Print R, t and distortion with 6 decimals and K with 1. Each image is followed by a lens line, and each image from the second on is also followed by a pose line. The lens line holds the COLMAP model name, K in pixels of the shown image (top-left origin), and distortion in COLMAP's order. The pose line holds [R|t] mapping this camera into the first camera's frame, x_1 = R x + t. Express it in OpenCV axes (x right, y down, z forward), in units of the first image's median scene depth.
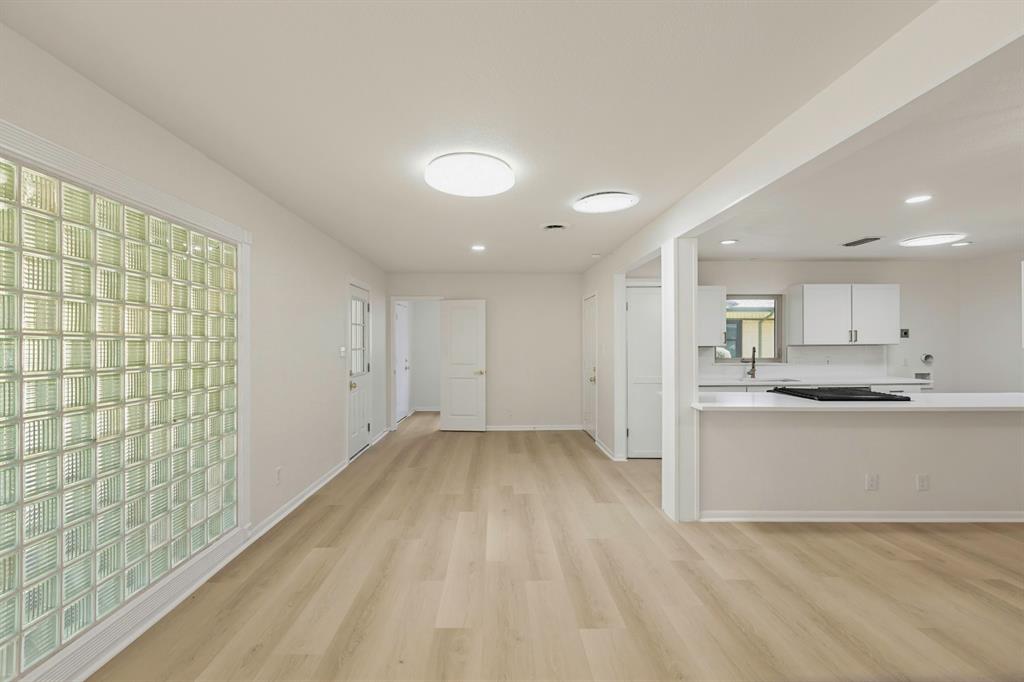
lens RADIAL K [[458.2, 0, 502.1], [0, 458.2, 344.7], [0, 0, 1]] dist [0.001871, -0.000070]
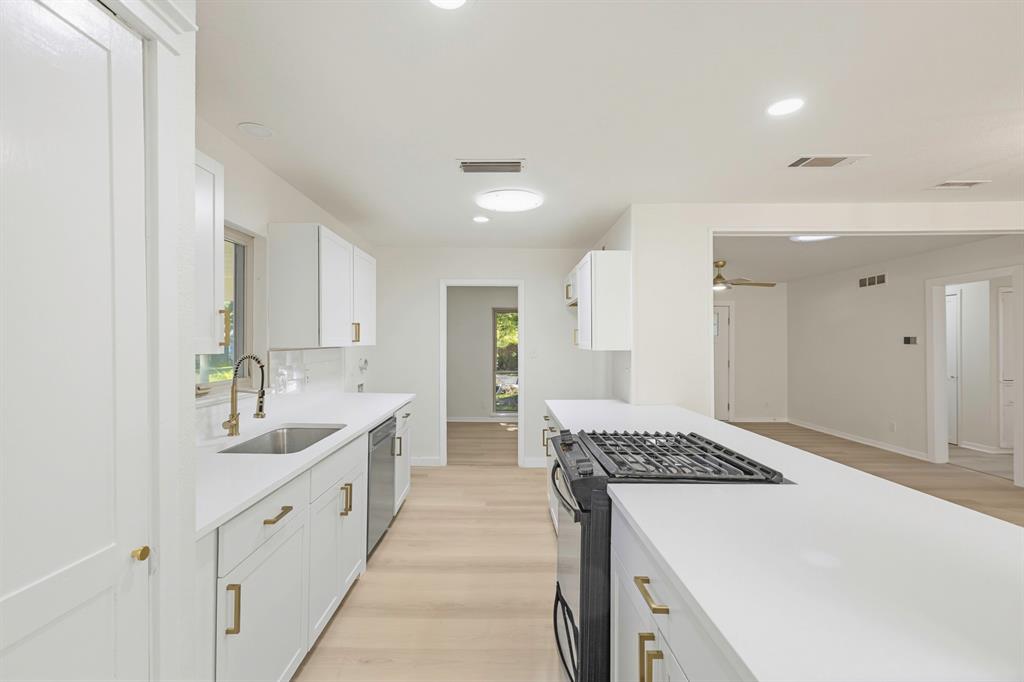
lens RADIAL K [[469.8, 0, 502.9], [0, 469.8, 339.3], [0, 0, 1]] dist [0.004185, 0.000378]
pose [[0.001904, 0.008112, 0.999965, 0.169490], [0.001426, 0.999966, -0.008115, -0.004816], [-0.999997, 0.001441, 0.001893, 0.850567]]
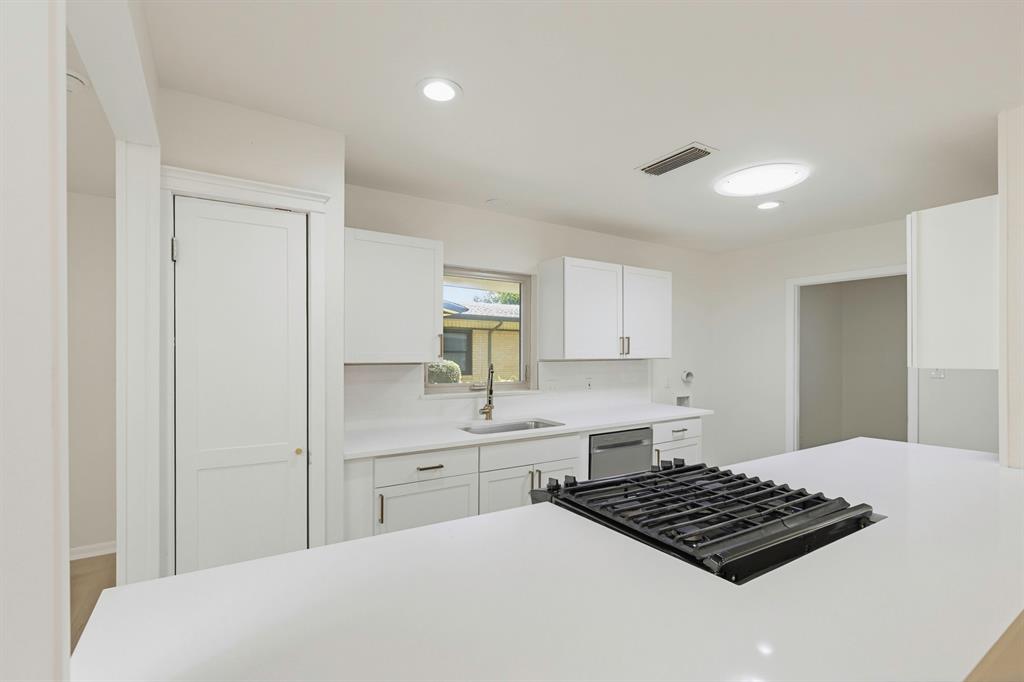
lens RADIAL K [[464.7, 0, 501.5], [0, 464.7, 353.9], [0, 0, 1]] dist [-0.001340, -0.000331]
pose [[0.854831, 0.004537, 0.518886, 0.297039], [-0.001172, 0.999976, -0.006812, -0.002849], [-0.518905, 0.005215, 0.854816, 0.565302]]
